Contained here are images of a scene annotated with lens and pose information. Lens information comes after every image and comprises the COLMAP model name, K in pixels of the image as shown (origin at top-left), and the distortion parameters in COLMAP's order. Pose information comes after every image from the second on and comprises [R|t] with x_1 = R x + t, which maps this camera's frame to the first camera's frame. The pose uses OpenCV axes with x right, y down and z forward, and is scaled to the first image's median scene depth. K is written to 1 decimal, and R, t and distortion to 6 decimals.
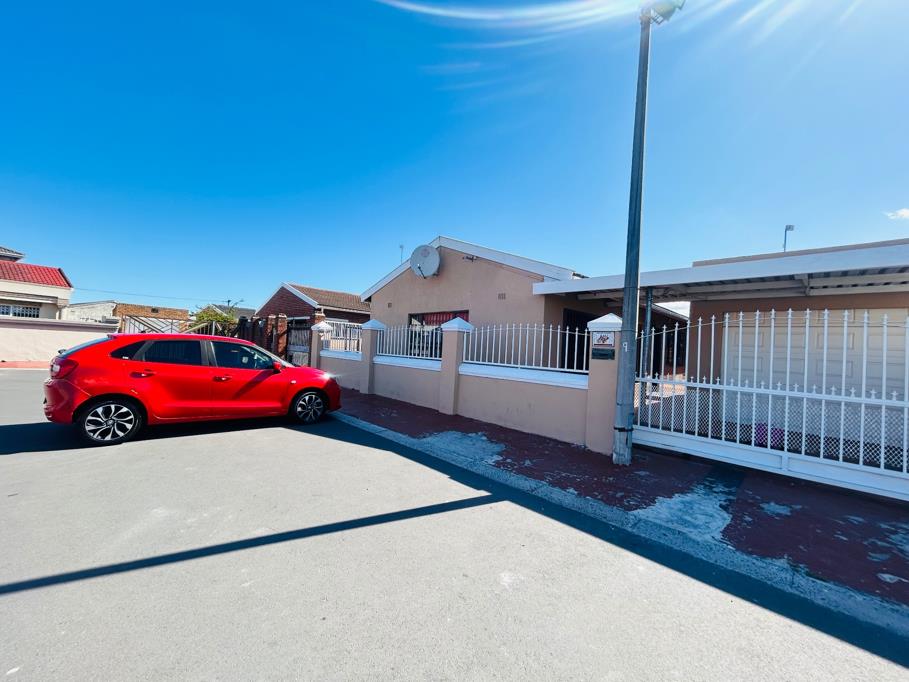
lens RADIAL K [[363.7, 0, 455.9], [0, 363.7, 343.2], [0, 0, 1]] dist [-0.002218, 0.001172]
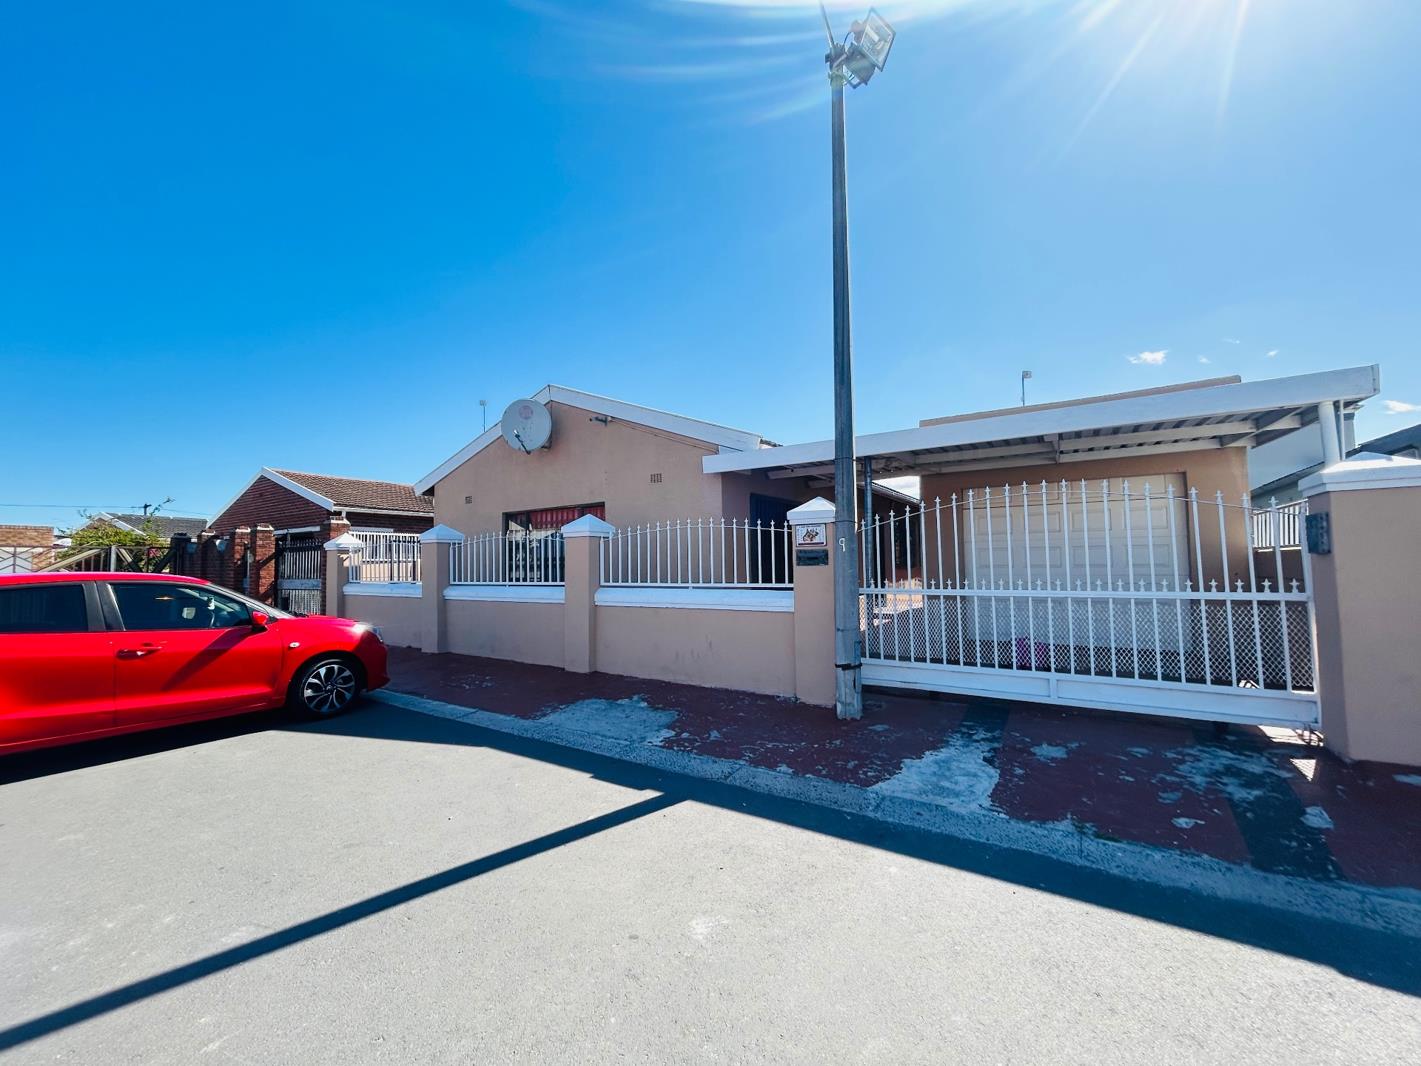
lens RADIAL K [[568.6, 0, 711.7], [0, 568.6, 532.7], [0, 0, 1]] dist [-0.002218, 0.001172]
pose [[0.973360, -0.057428, 0.221972, -0.010432], [0.064919, 0.997536, -0.026592, -0.000329], [-0.219898, 0.040294, 0.974690, 0.010823]]
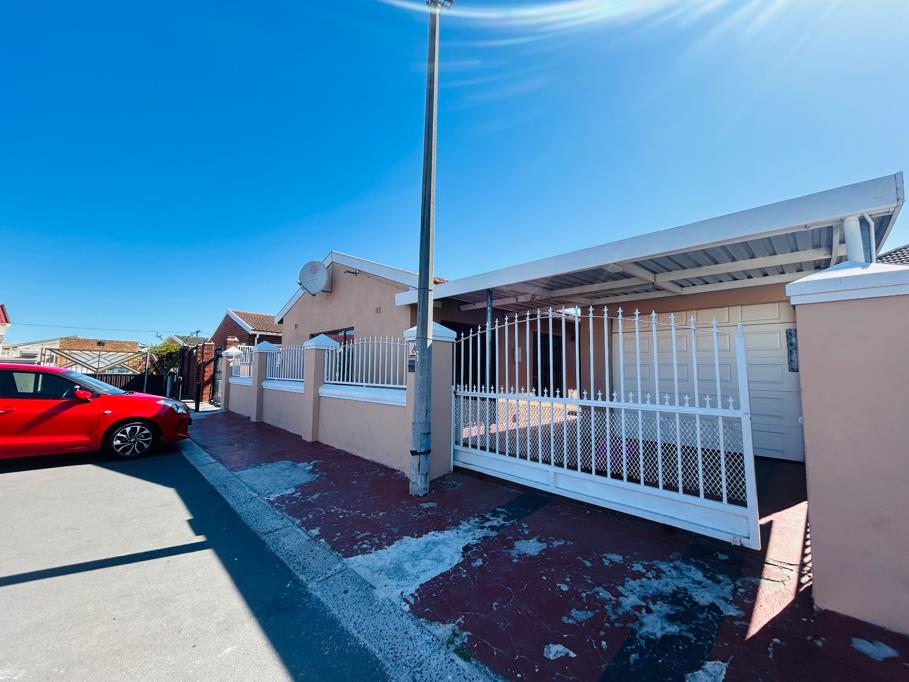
lens RADIAL K [[363.7, 0, 461.2], [0, 363.7, 339.6], [0, 0, 1]] dist [-0.002218, 0.001172]
pose [[0.999214, -0.039456, 0.003920, 0.579682], [0.039638, 0.996503, -0.073557, 0.040348], [-0.001004, 0.073655, 0.997283, 0.129502]]
